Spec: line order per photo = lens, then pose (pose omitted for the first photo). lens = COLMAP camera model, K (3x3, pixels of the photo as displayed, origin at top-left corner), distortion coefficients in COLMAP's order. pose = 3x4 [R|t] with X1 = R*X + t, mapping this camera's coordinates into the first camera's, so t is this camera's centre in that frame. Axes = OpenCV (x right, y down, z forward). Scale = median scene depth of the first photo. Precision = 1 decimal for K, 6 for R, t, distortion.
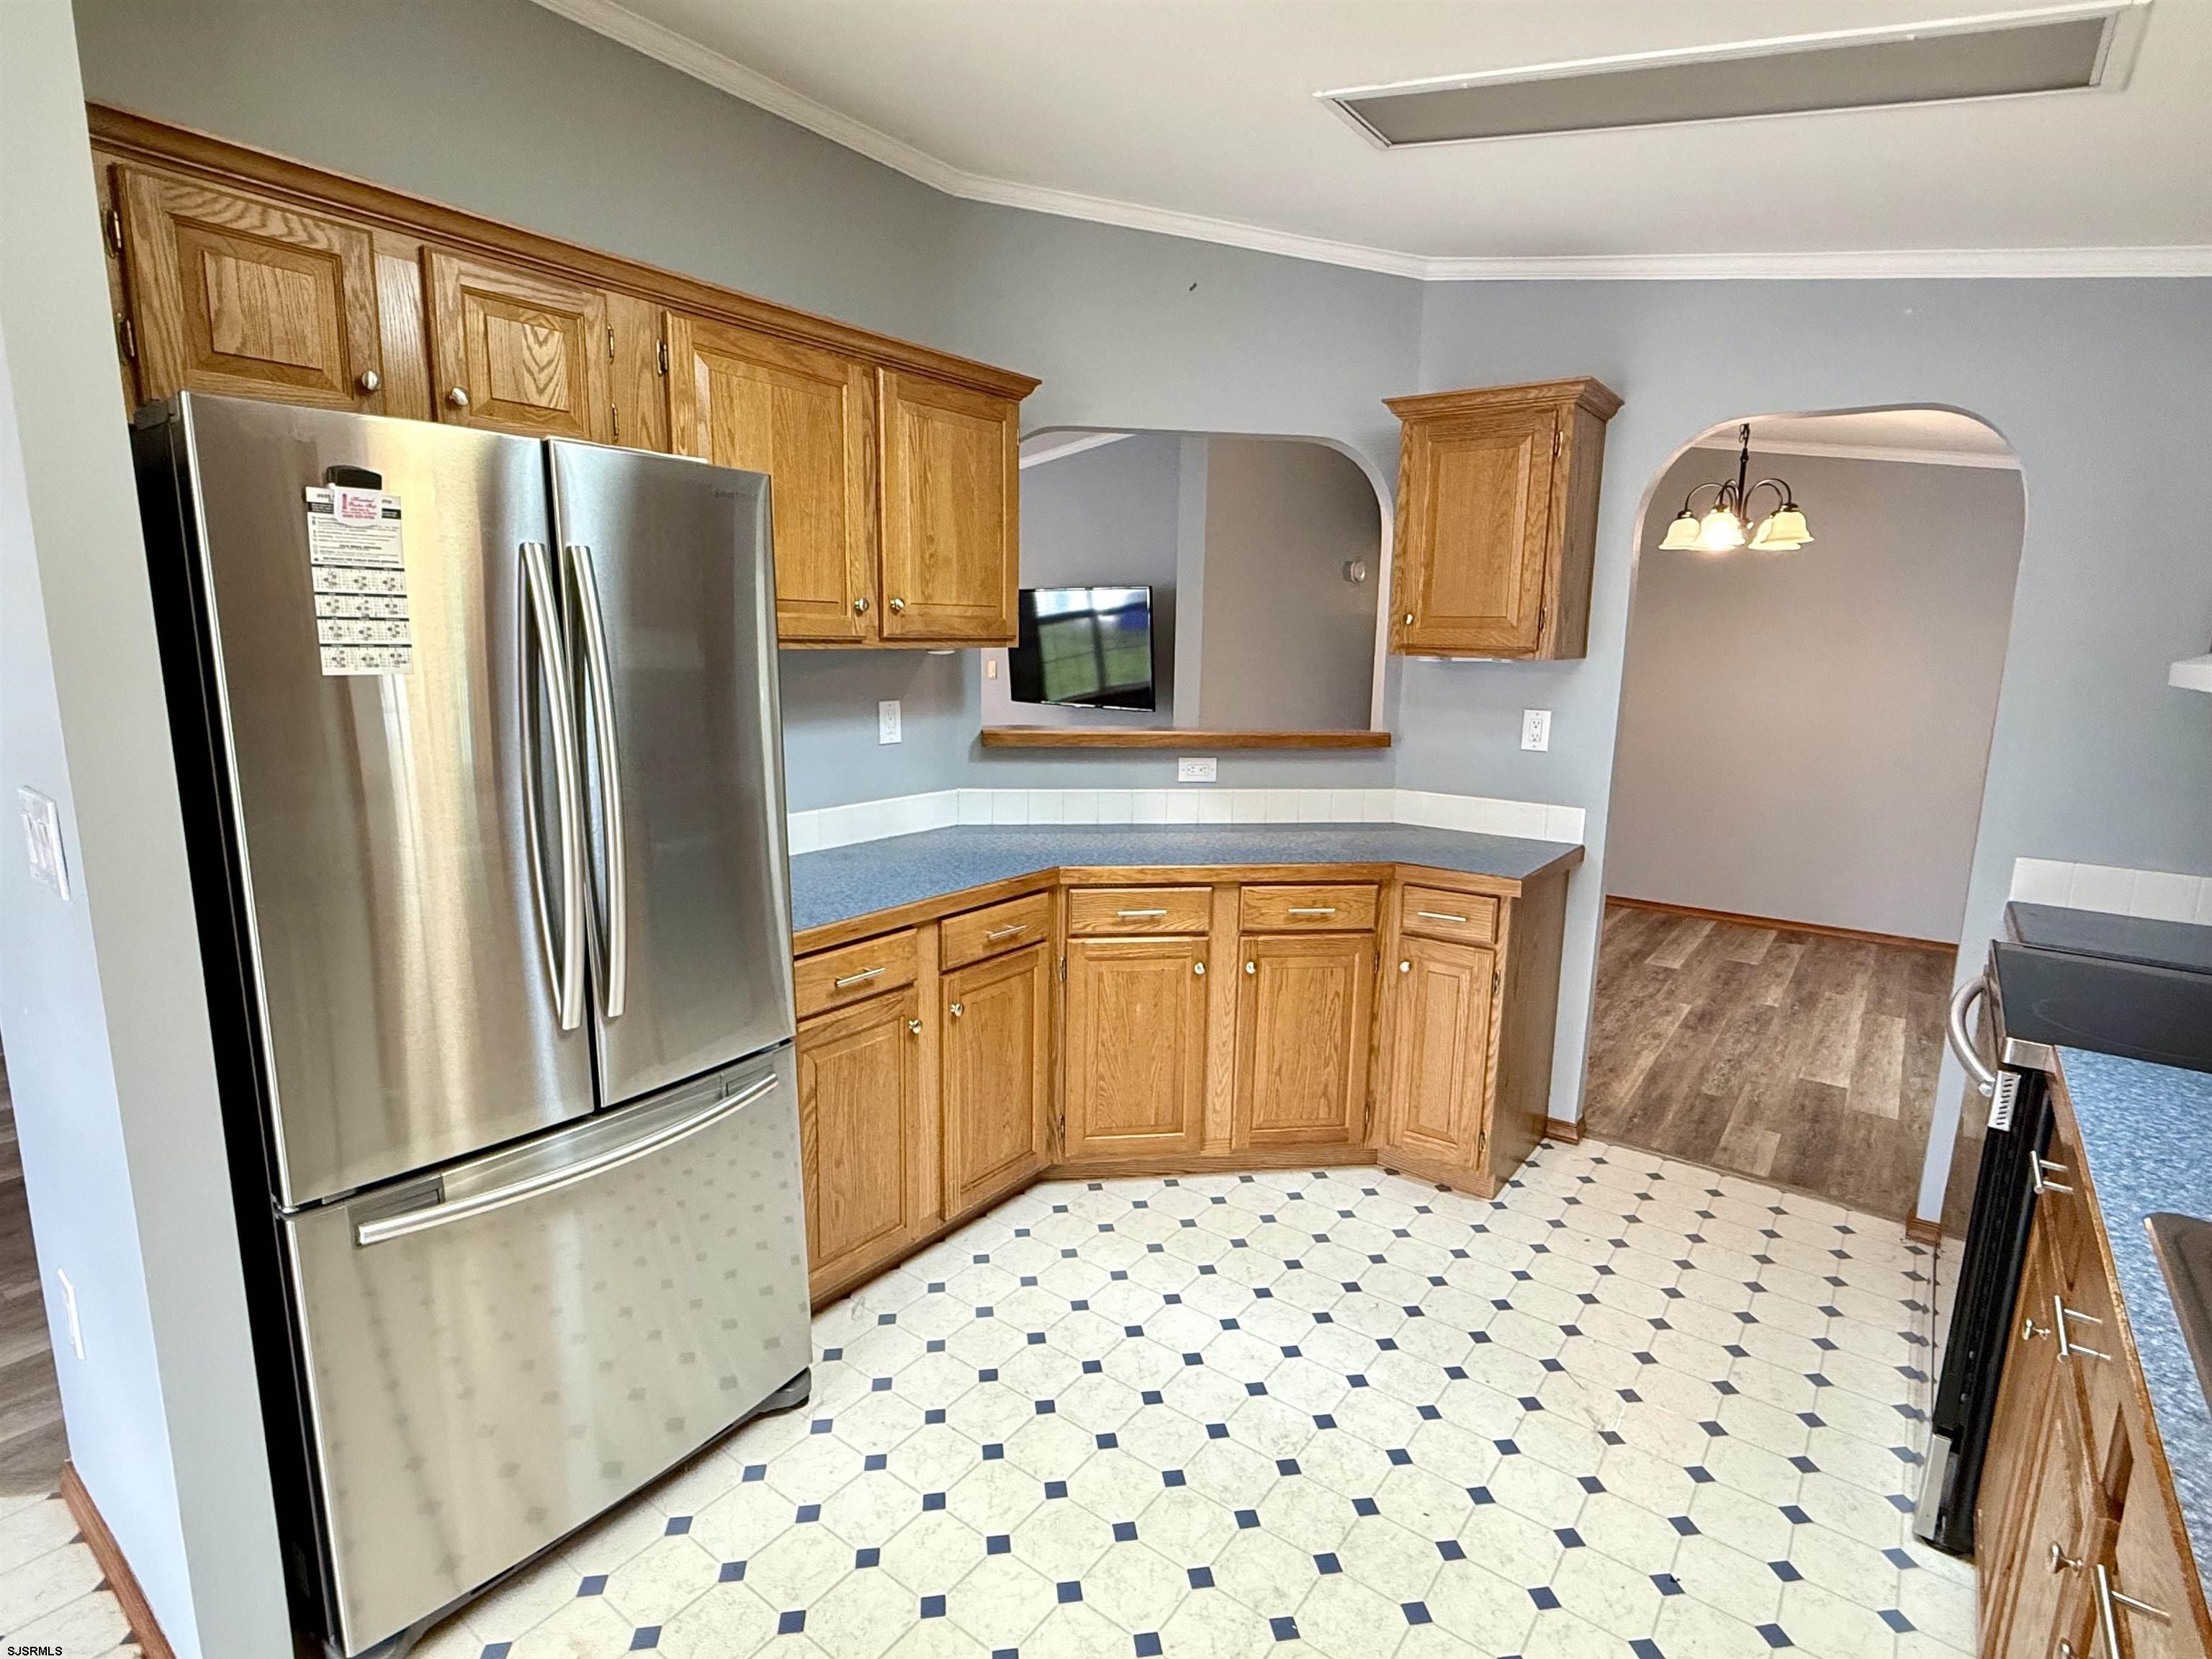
lens RADIAL K [[1110.1, 0, 1108.0], [0, 1110.1, 830.0], [0, 0, 1]] dist [0.000107, -0.000814]
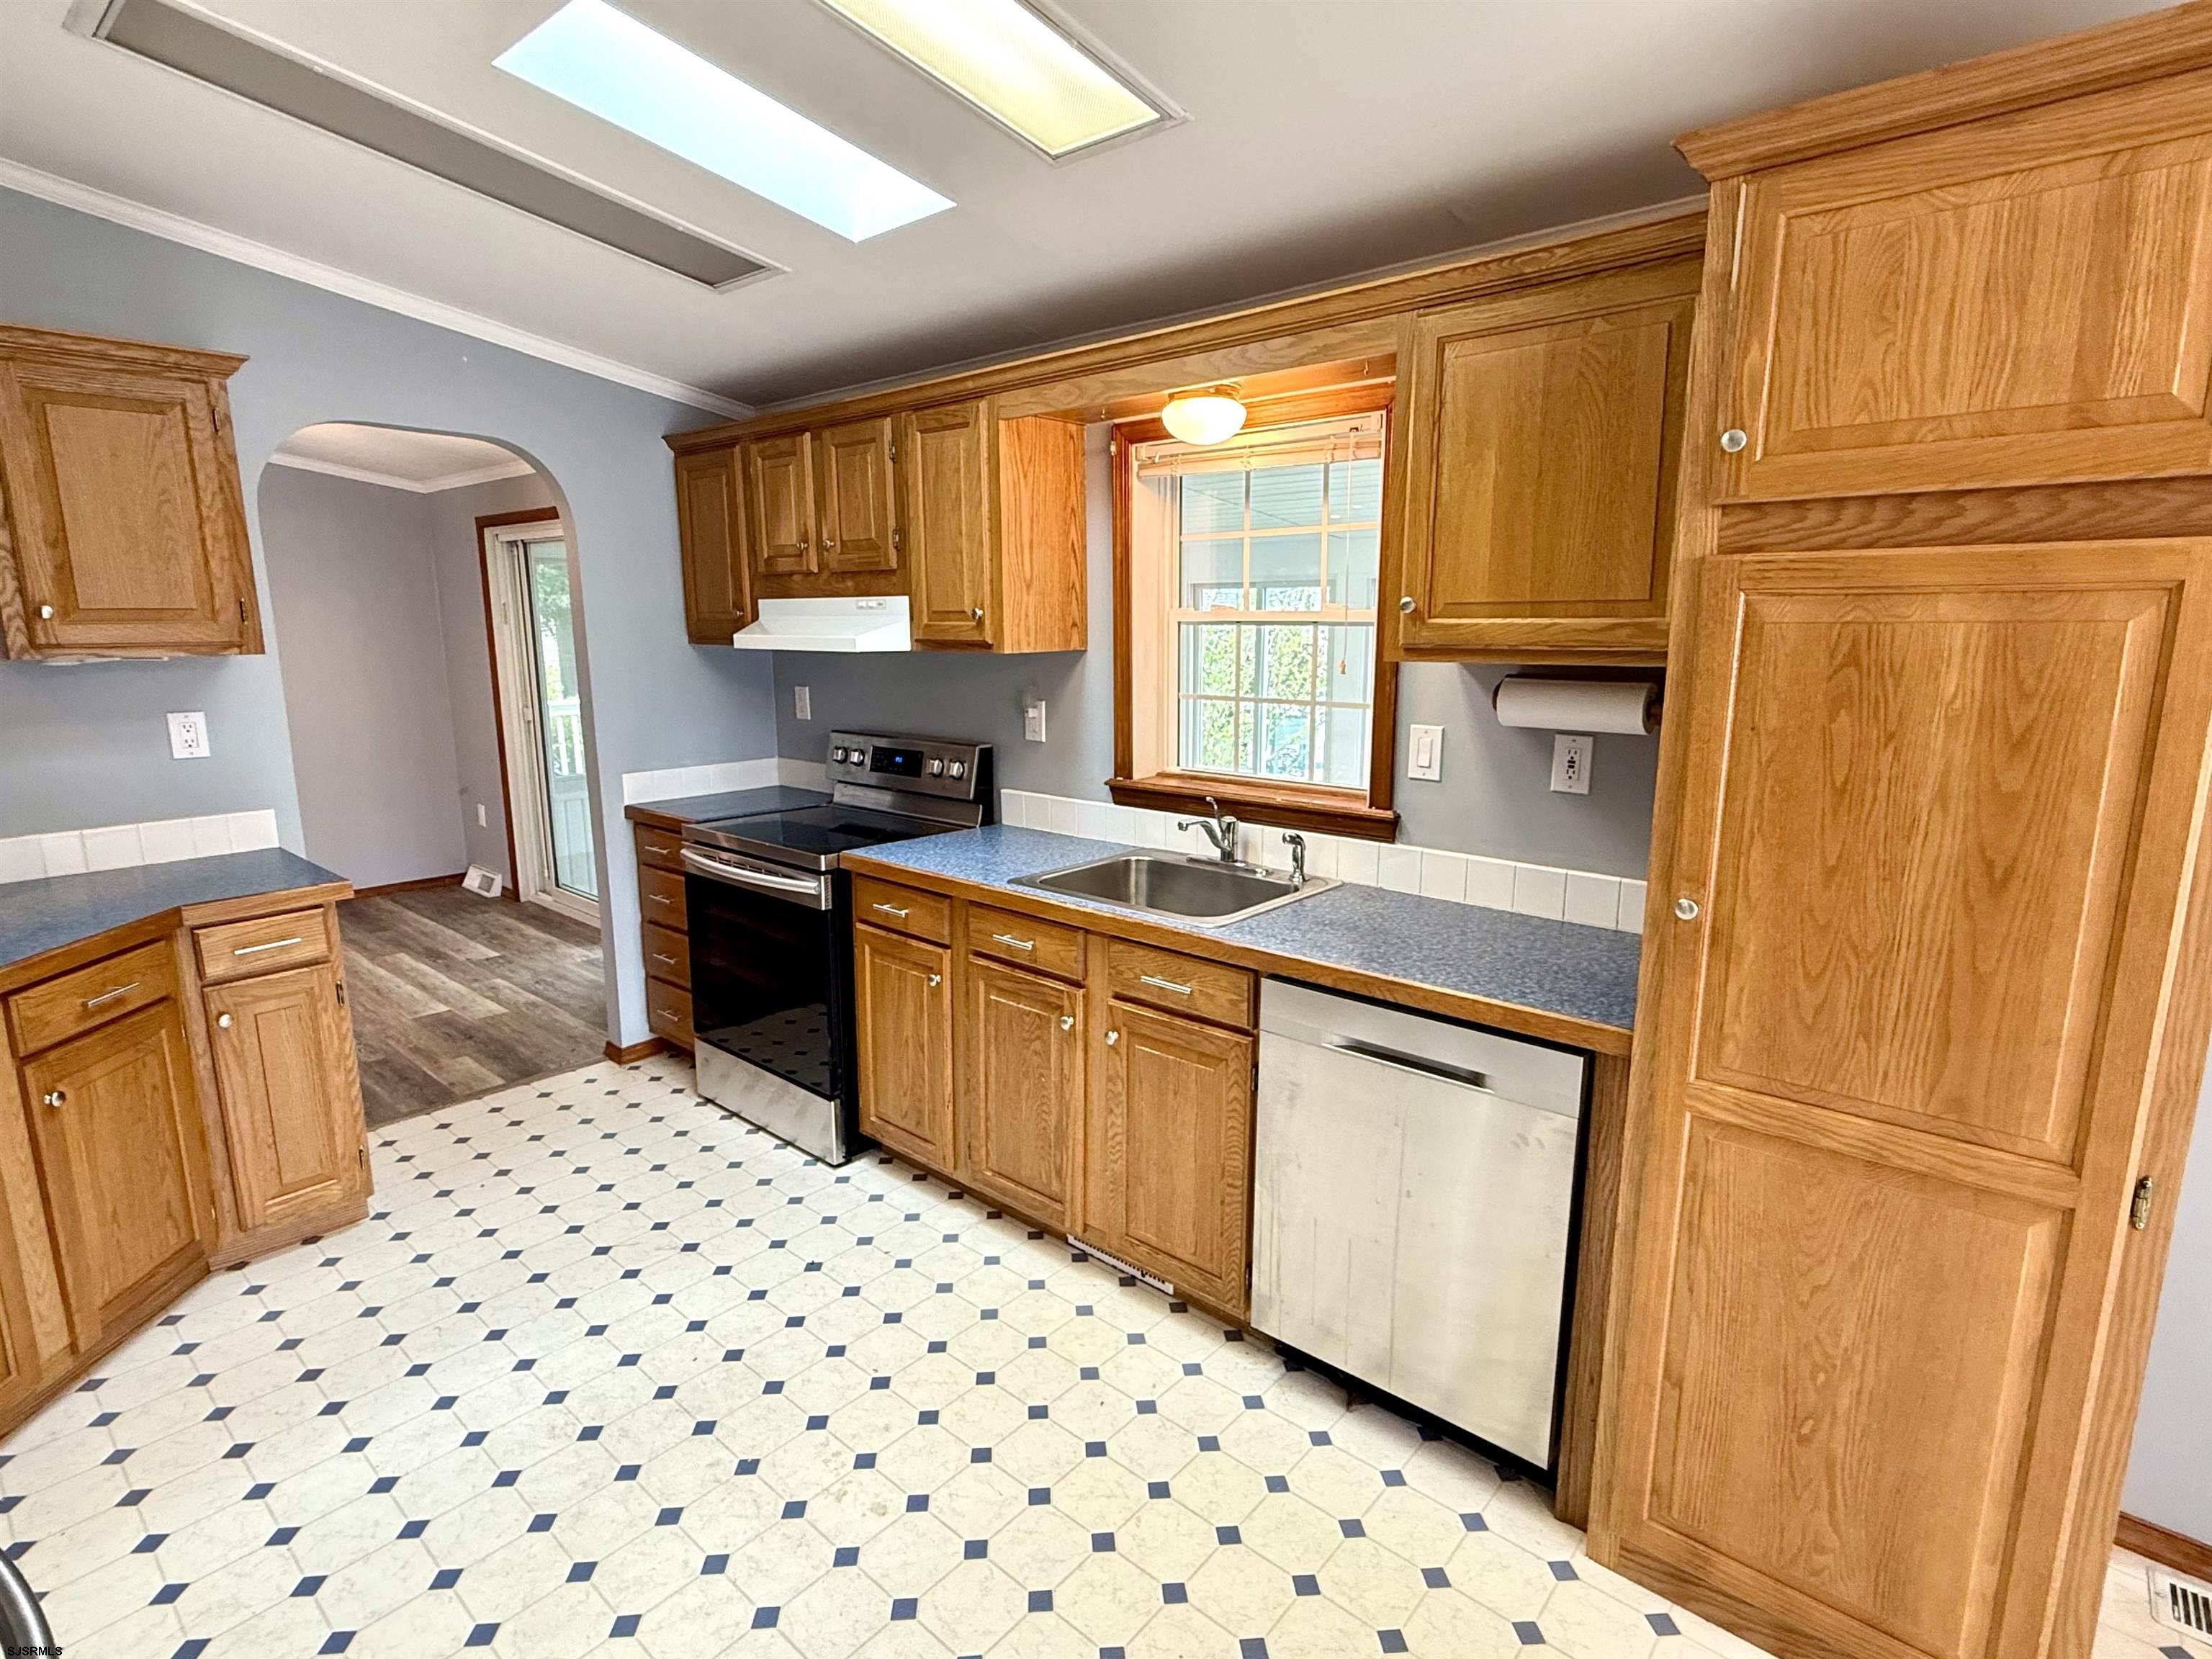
lens RADIAL K [[1110.1, 0, 1105.9], [0, 1110.1, 833.7], [0, 0, 1]] dist [0.000107, -0.000814]
pose [[0.074705, -0.209339, 0.974985, -0.483817], [0.180929, 0.964335, 0.193190, -0.058156], [-0.980655, 0.161971, 0.109916, 0.219105]]
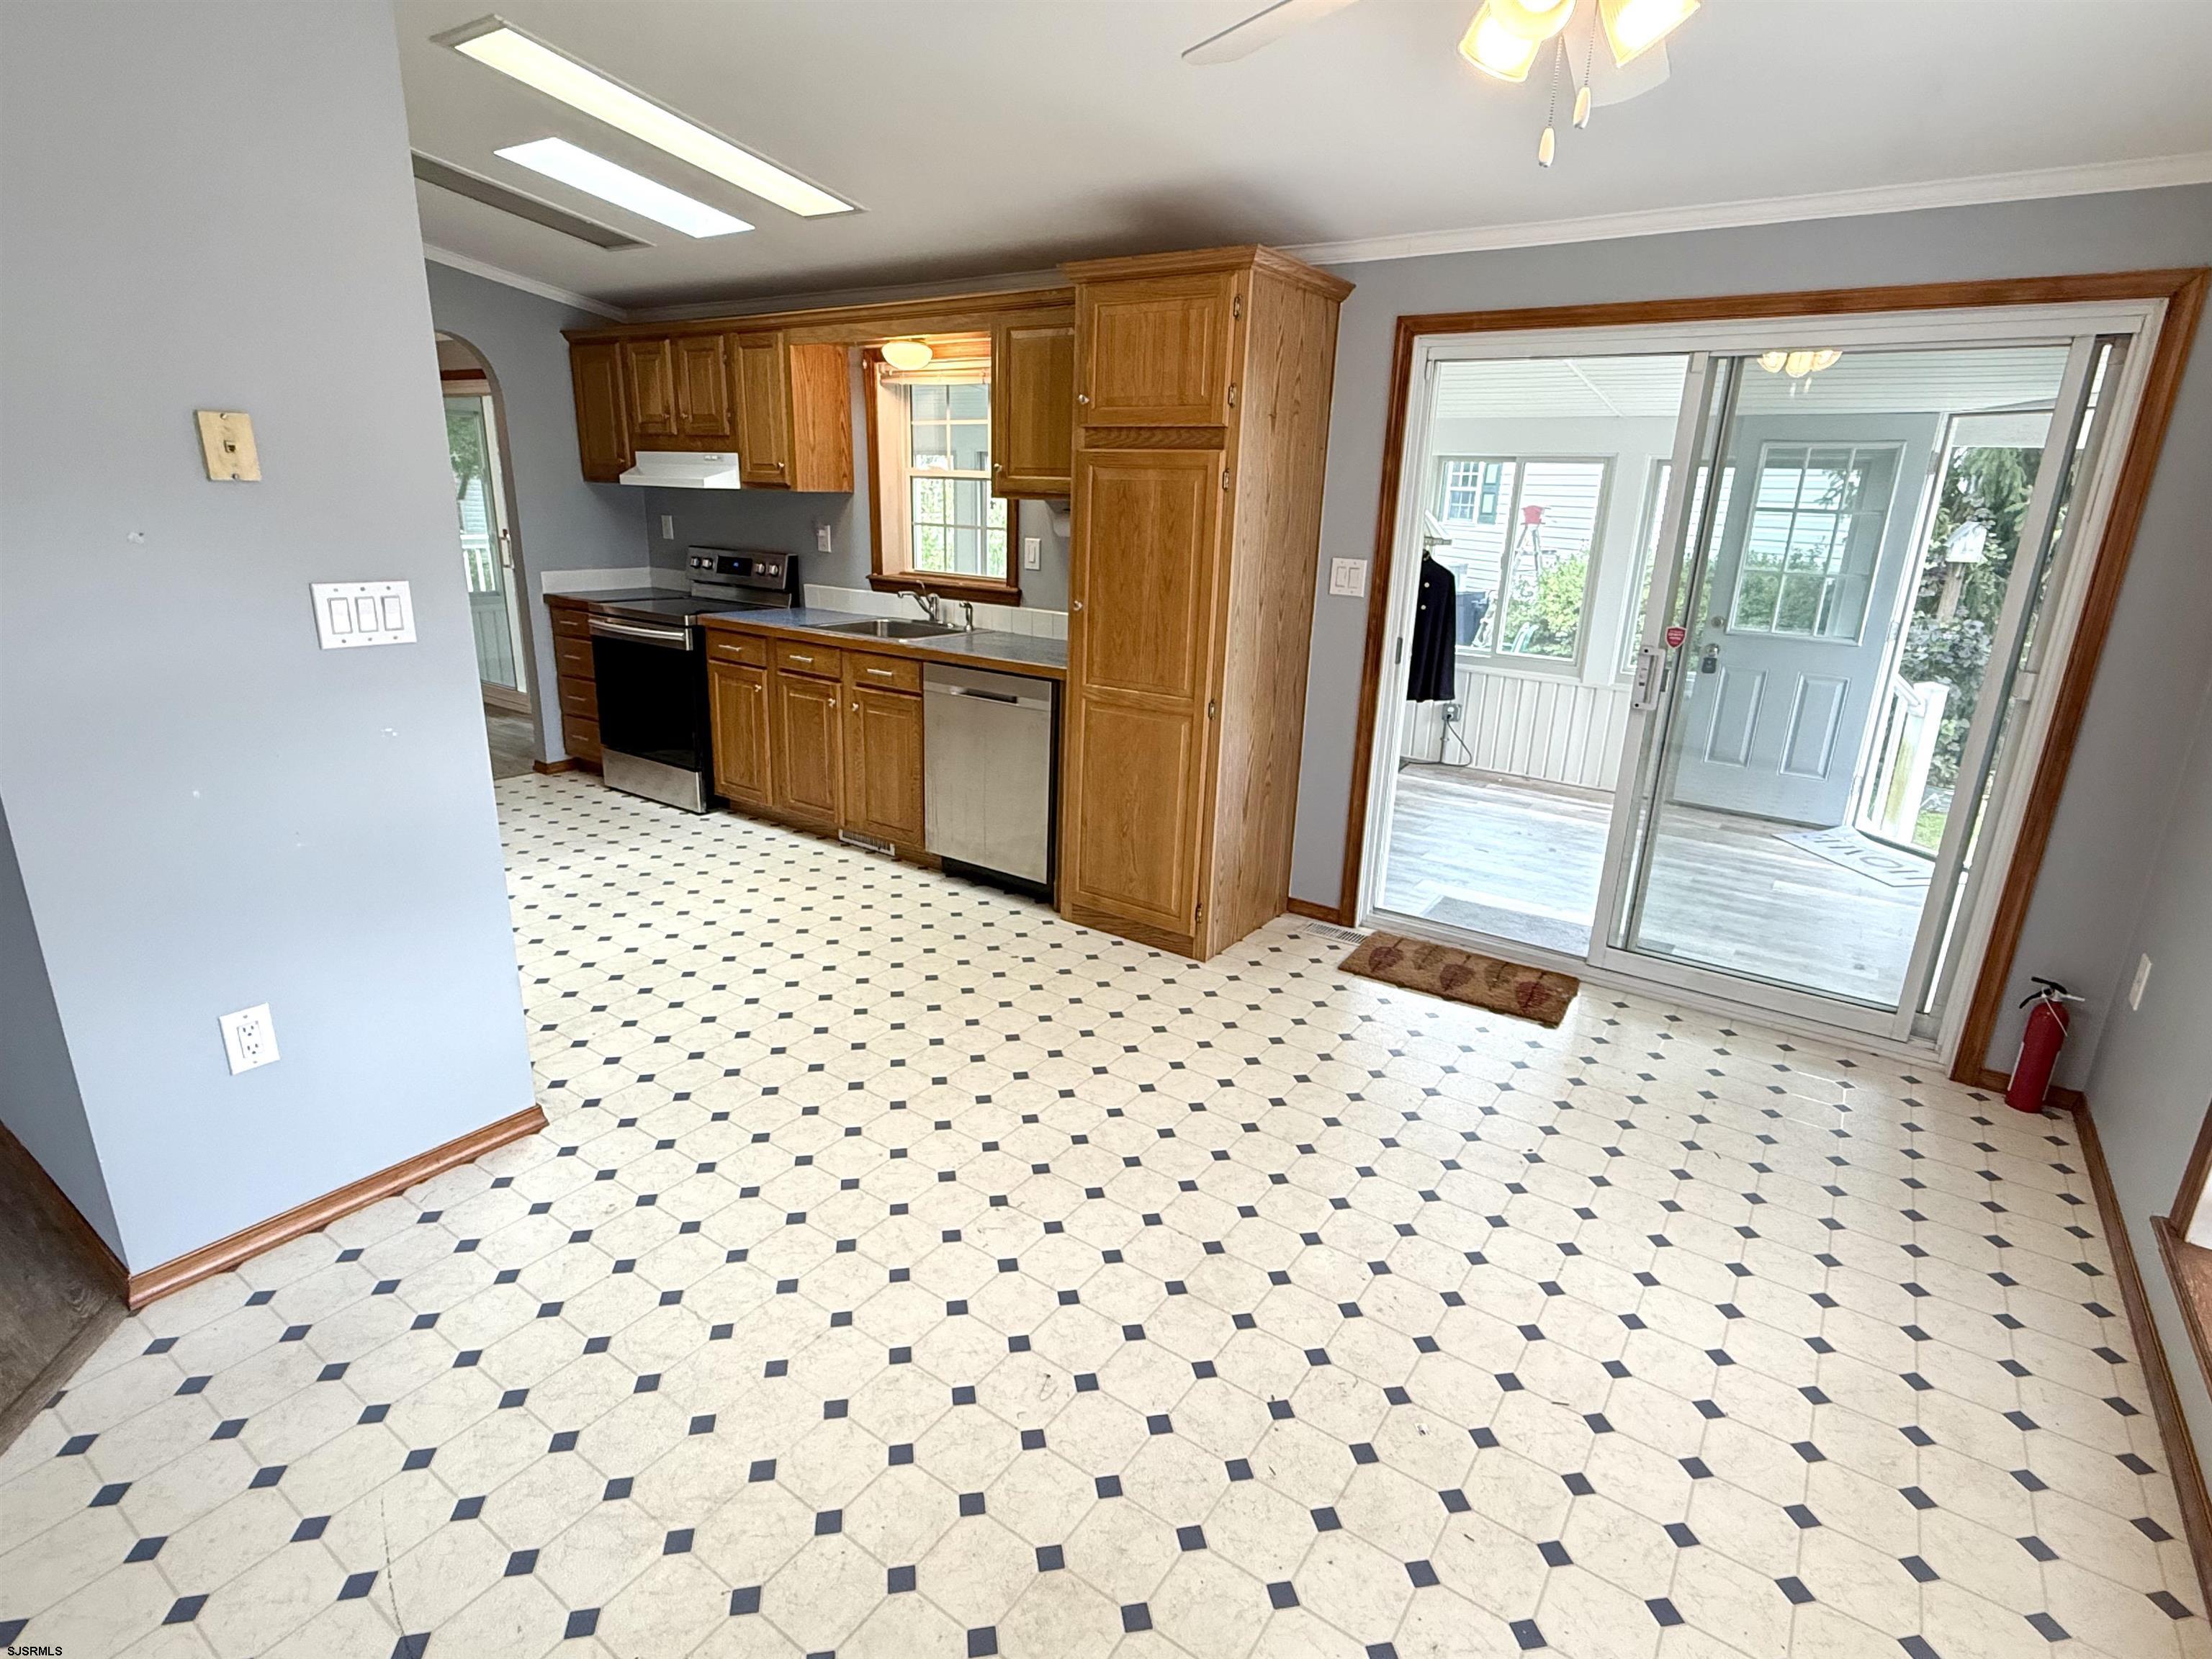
lens RADIAL K [[1110.1, 0, 1106.1], [0, 1110.1, 835.8], [0, 0, 1]] dist [0.000107, -0.000814]
pose [[-0.036033, -0.317252, 0.947656, -1.202543], [0.144771, 0.936612, 0.319060, -0.019584], [-0.988809, 0.148690, 0.012180, 0.001131]]
